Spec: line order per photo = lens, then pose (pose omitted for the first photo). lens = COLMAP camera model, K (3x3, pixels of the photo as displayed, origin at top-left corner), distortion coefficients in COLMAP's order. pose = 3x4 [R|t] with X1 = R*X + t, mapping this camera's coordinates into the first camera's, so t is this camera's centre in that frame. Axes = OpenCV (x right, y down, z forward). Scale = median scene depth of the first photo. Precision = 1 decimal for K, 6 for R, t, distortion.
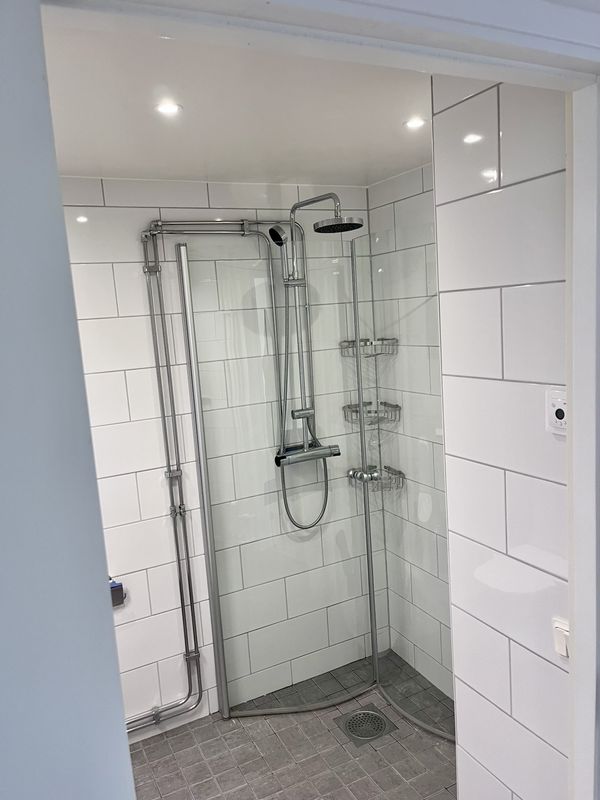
lens RADIAL K [[603.0, 0, 300.7], [0, 603.0, 398.9], [0, 0, 1]] dist [0.033009, -0.026036]
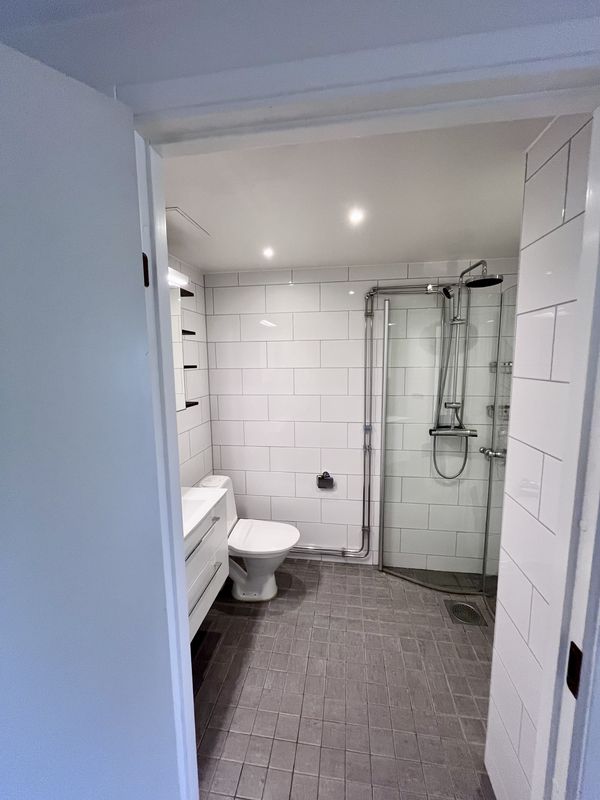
lens RADIAL K [[320.2, 0, 301.3], [0, 320.2, 399.1], [0, 0, 1]] dist [-0.002861, -0.000252]
pose [[0.817318, 0.131305, -0.561026, 0.147198], [-0.129190, 0.990659, 0.043651, 0.022018], [0.561517, 0.036802, 0.826647, 0.084968]]
